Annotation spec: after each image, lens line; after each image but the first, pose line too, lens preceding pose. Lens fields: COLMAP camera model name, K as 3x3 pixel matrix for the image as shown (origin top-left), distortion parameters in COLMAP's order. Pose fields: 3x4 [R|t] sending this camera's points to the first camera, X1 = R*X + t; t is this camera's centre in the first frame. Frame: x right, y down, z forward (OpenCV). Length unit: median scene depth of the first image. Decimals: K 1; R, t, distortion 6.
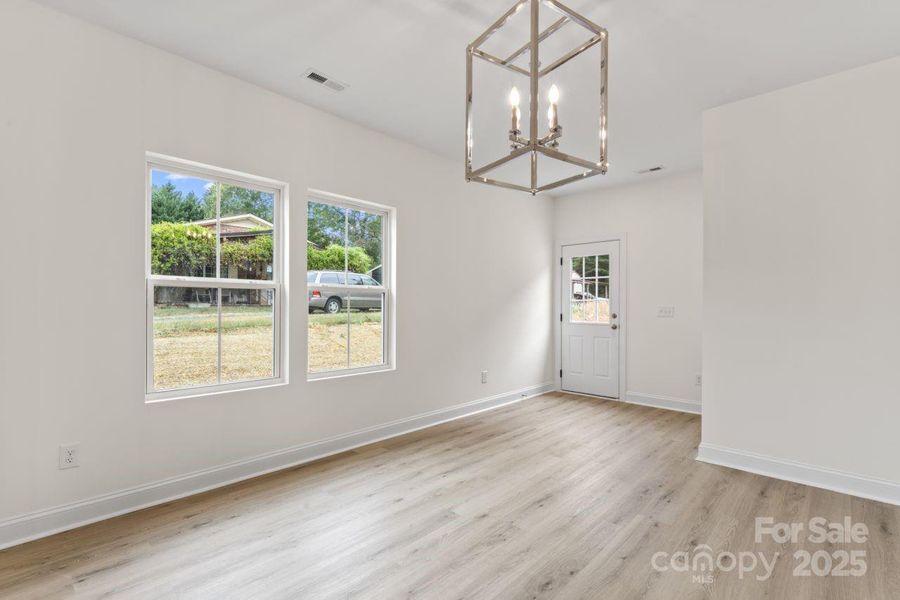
lens RADIAL K [[416.4, 0, 459.2], [0, 416.4, 302.0], [0, 0, 1]] dist [0.001844, 0.000158]
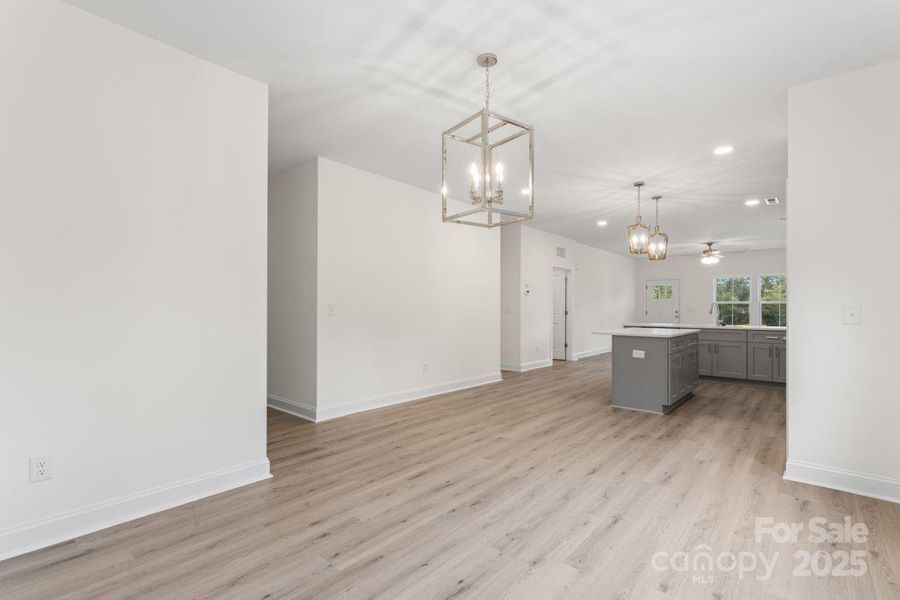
lens RADIAL K [[416.4, 0, 459.2], [0, 416.4, 302.0], [0, 0, 1]] dist [0.001844, 0.000158]
pose [[-0.999035, -0.009363, -0.042920, 0.239021], [-0.008447, 0.999734, -0.021479, 0.021544], [0.043110, -0.021096, -0.998848, 1.756769]]
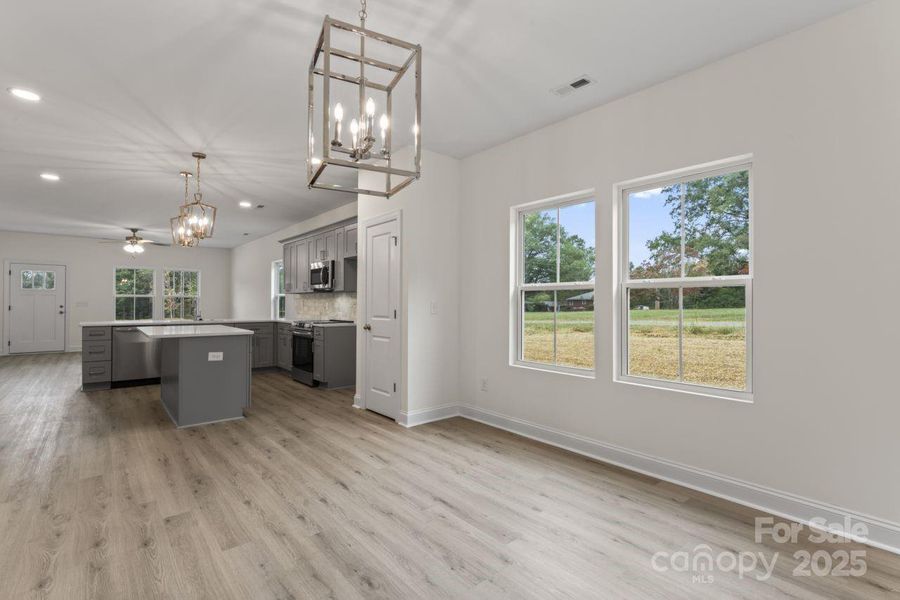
lens RADIAL K [[415.0, 0, 440.7], [0, 415.0, 298.7], [0, 0, 1]] dist [0.002202, 0.000129]
pose [[-0.126862, -0.017146, -0.991772, 0.857197], [0.002606, 0.999841, -0.017619, 0.015745], [0.991917, -0.004820, -0.126797, 0.944525]]
